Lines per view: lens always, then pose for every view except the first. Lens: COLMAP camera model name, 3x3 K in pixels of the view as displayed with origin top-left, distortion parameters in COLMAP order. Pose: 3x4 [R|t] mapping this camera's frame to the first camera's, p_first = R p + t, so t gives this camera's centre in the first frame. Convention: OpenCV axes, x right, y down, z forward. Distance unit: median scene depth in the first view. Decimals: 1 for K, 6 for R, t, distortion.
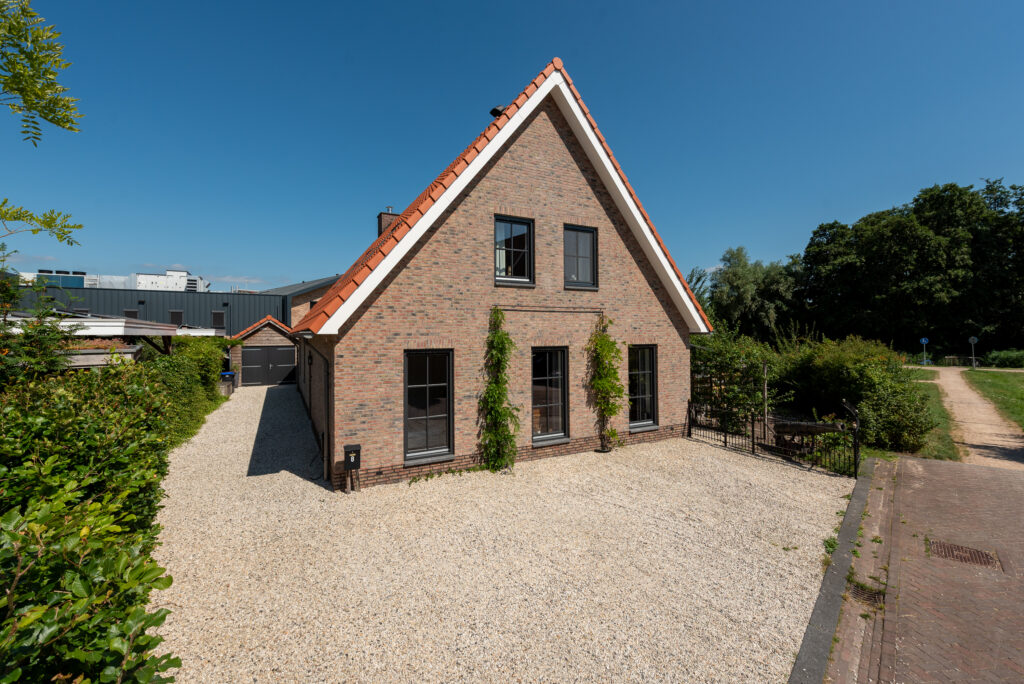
lens RADIAL K [[454.3, 0, 512.5], [0, 454.3, 317.0], [0, 0, 1]] dist [0.001019, 0.000011]
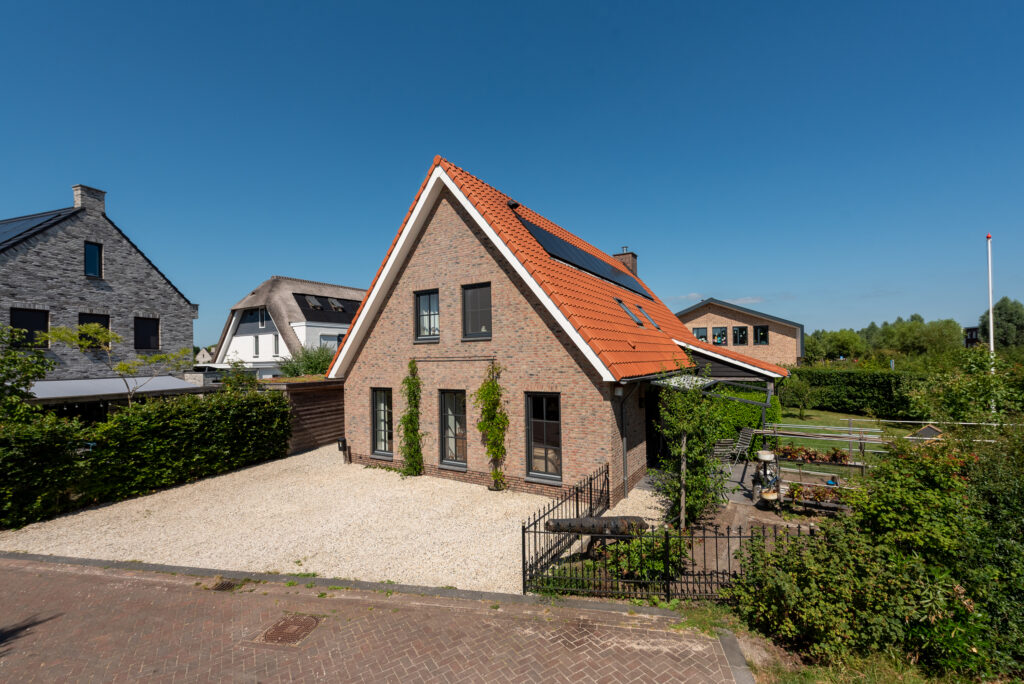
lens RADIAL K [[427.0, 0, 514.8], [0, 427.0, 360.3], [0, 0, 1]] dist [0.021679, 0.000088]
pose [[0.495471, -0.016752, -0.868463, 1.152339], [0.030972, 0.999519, -0.001610, -0.006262], [0.868072, -0.026101, 0.495751, 0.572057]]
